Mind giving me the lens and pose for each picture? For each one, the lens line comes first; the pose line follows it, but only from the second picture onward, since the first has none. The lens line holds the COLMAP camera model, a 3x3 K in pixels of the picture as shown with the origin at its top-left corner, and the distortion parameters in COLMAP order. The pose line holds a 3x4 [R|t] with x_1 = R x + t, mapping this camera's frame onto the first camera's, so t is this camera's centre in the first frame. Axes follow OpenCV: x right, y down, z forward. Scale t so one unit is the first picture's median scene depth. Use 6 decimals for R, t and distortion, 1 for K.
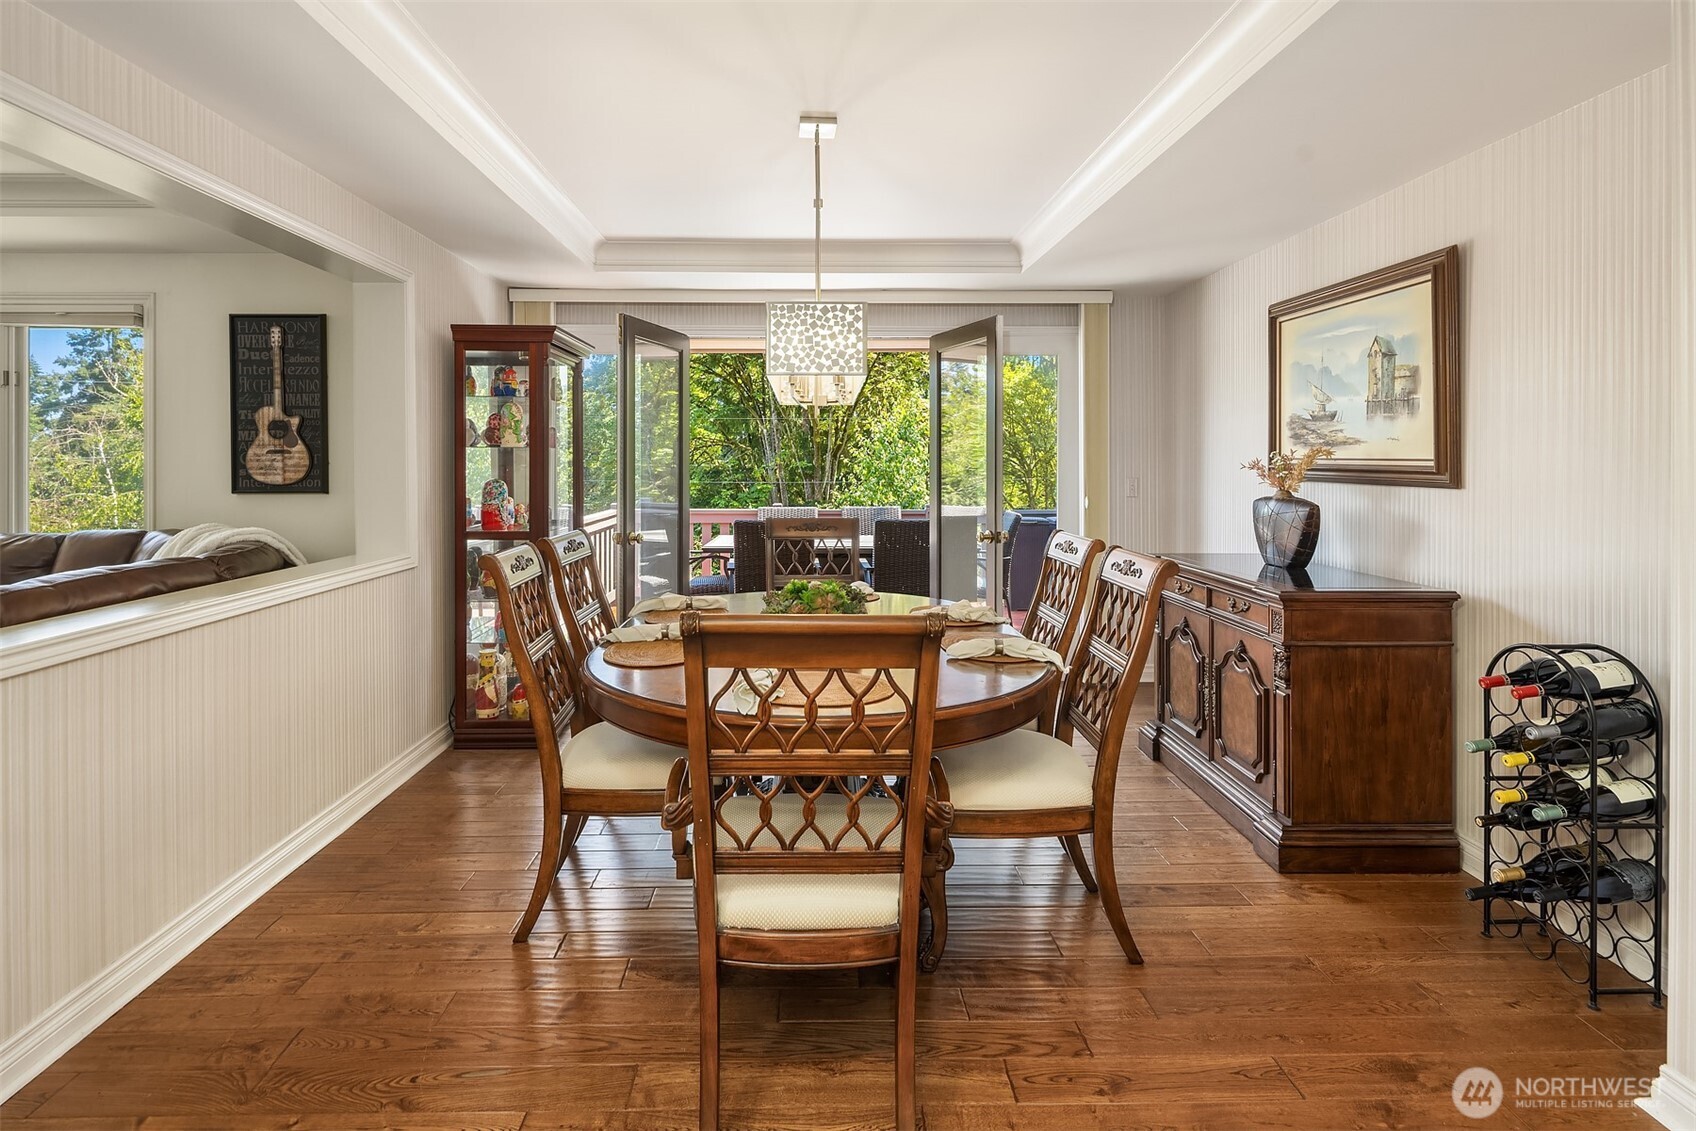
lens RADIAL K [[835.1, 0, 803.1], [0, 835.1, 460.7], [0, 0, 1]] dist [0.002894, 0.000522]
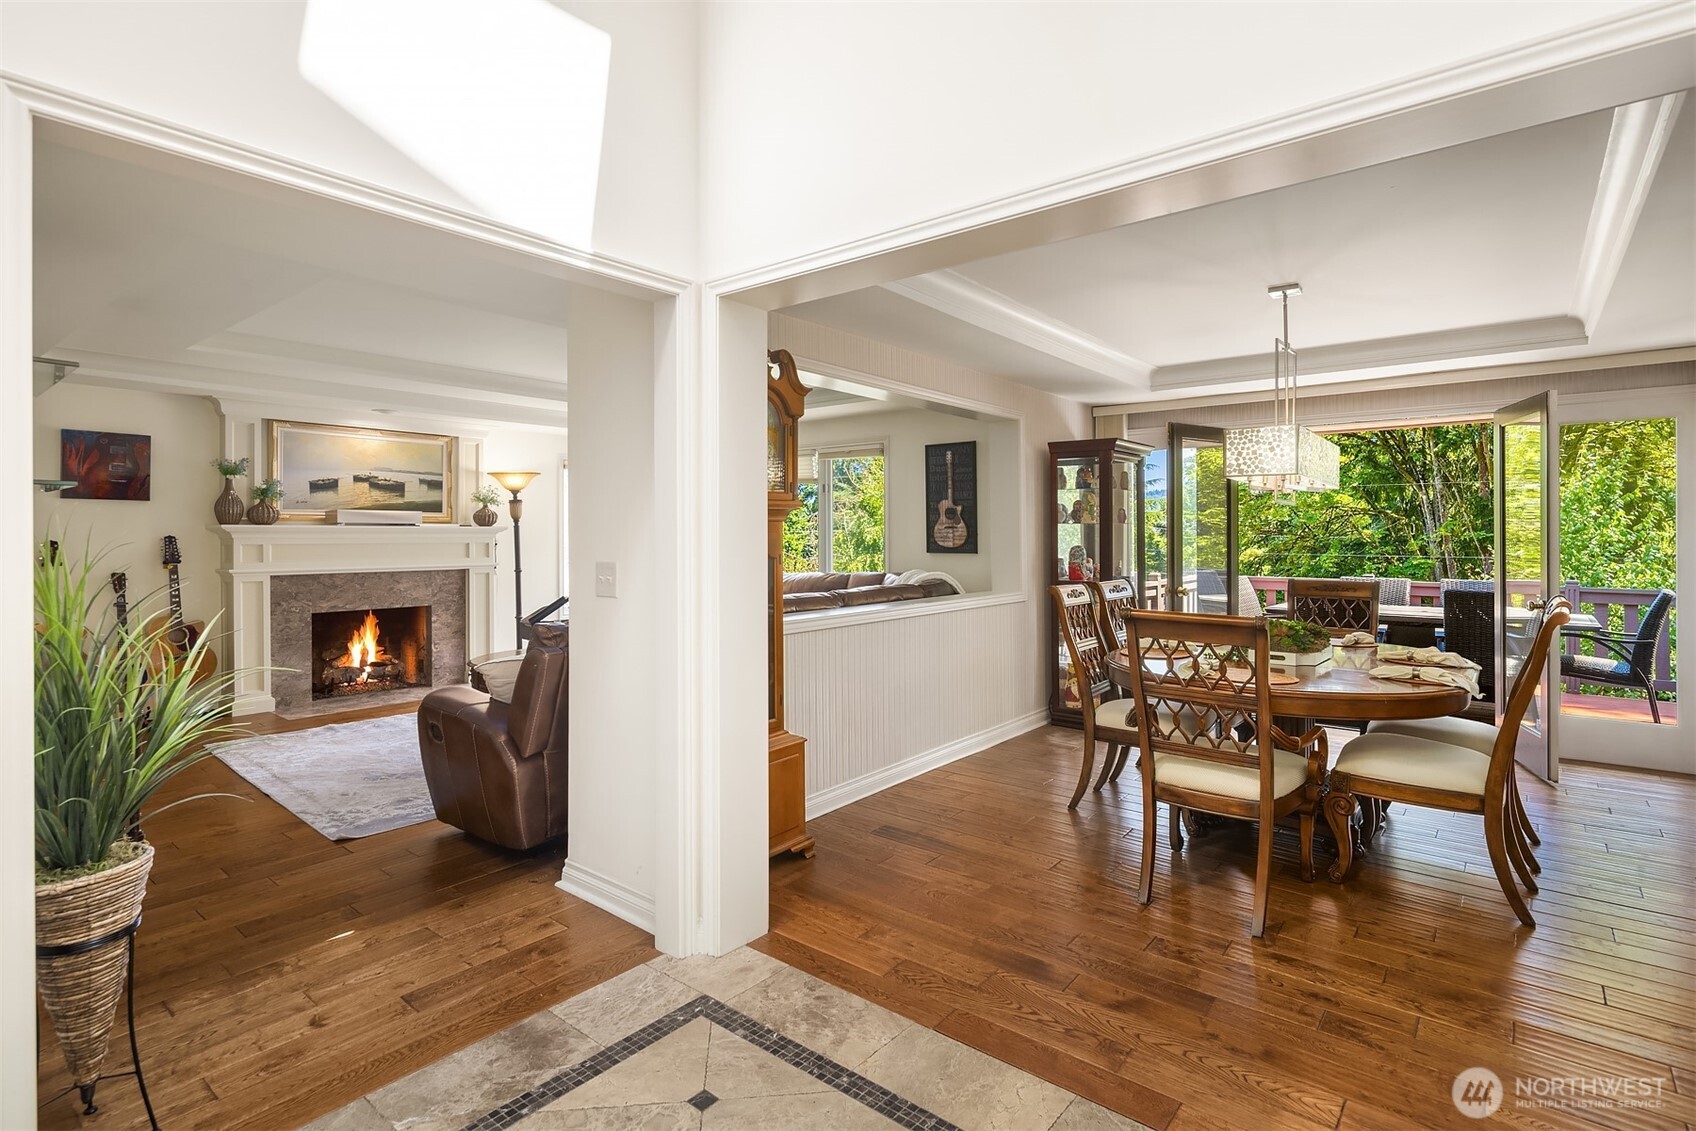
lens RADIAL K [[821.3, 0, 848.2], [0, 821.3, 539.9], [0, 0, 1]] dist [0.001238, -0.000202]
pose [[0.778329, 0.002397, -0.627852, 0.221624], [0.003219, 0.999964, 0.007809, 0.000508], [0.627848, -0.008099, 0.778294, -0.370284]]
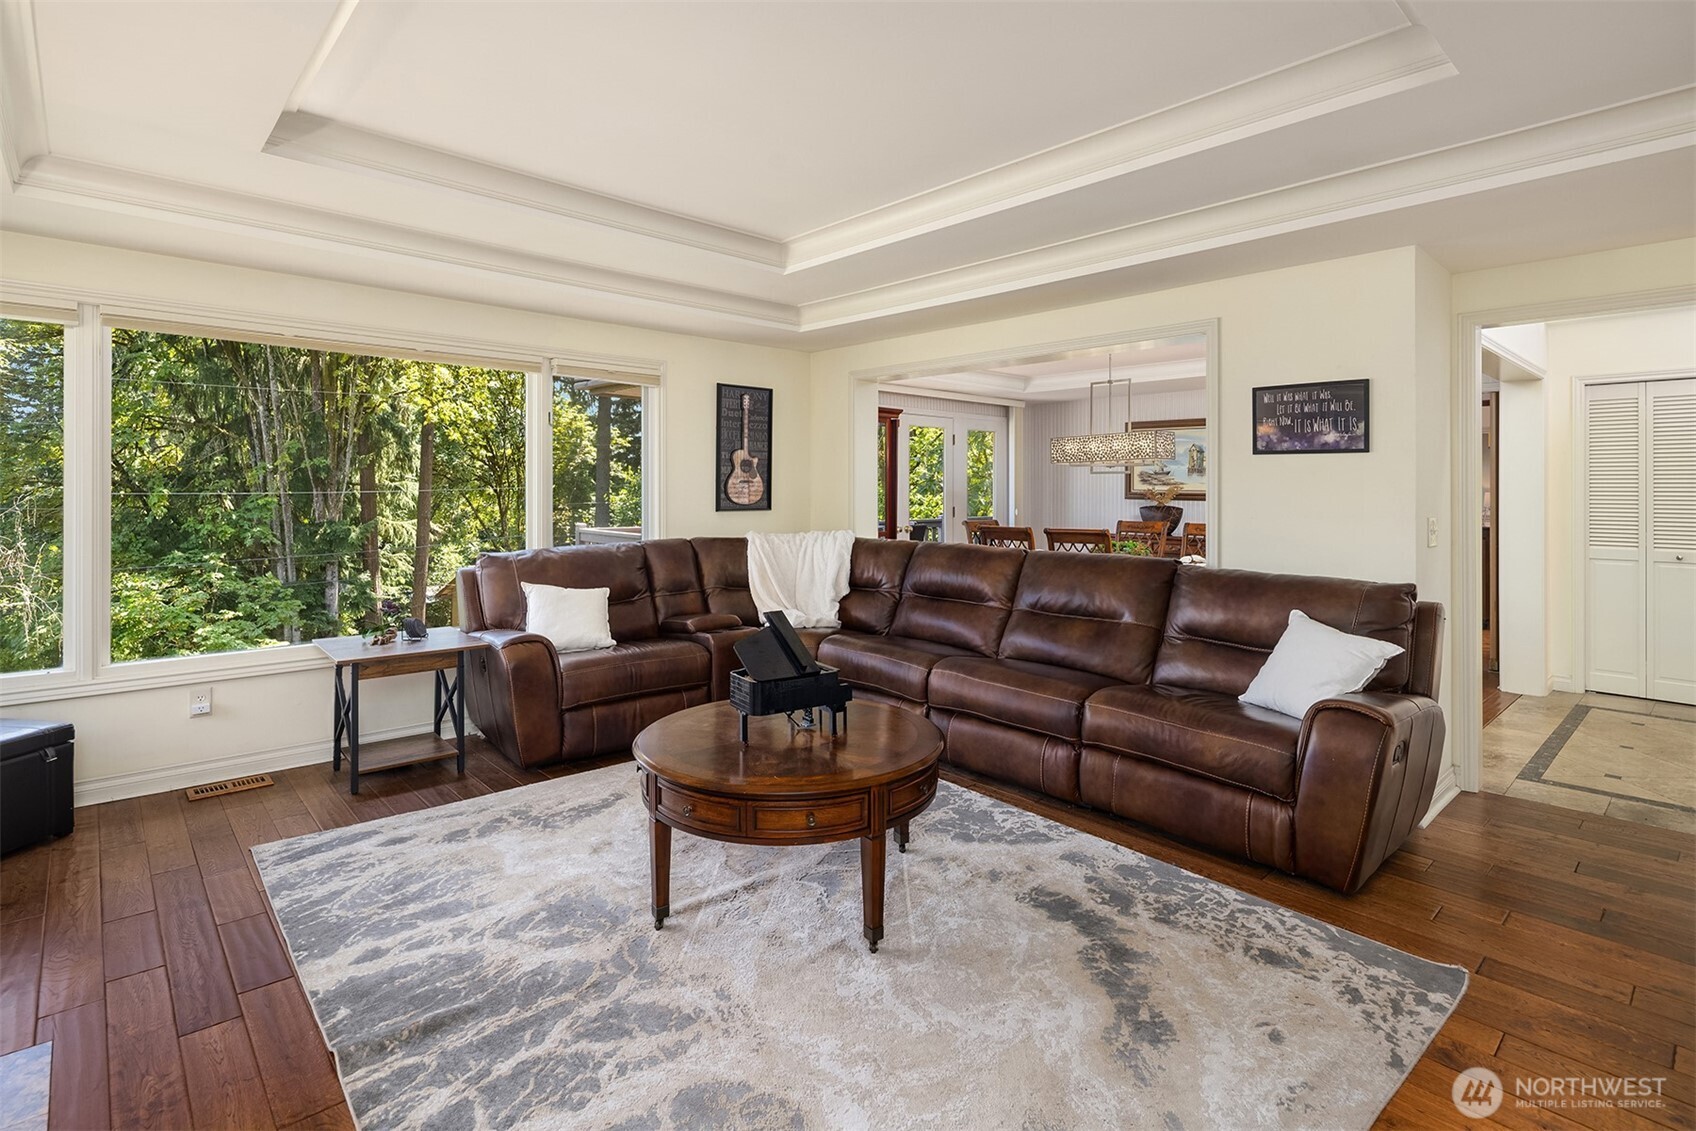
lens RADIAL K [[823.7, 0, 846.0], [0, 823.7, 485.5], [0, 0, 1]] dist [0.001620, 0.000126]
pose [[0.736878, 0.004877, 0.676008, -1.455674], [-0.005433, 0.999984, -0.001292, -0.003369], [-0.676004, -0.002721, 0.736893, -0.156713]]
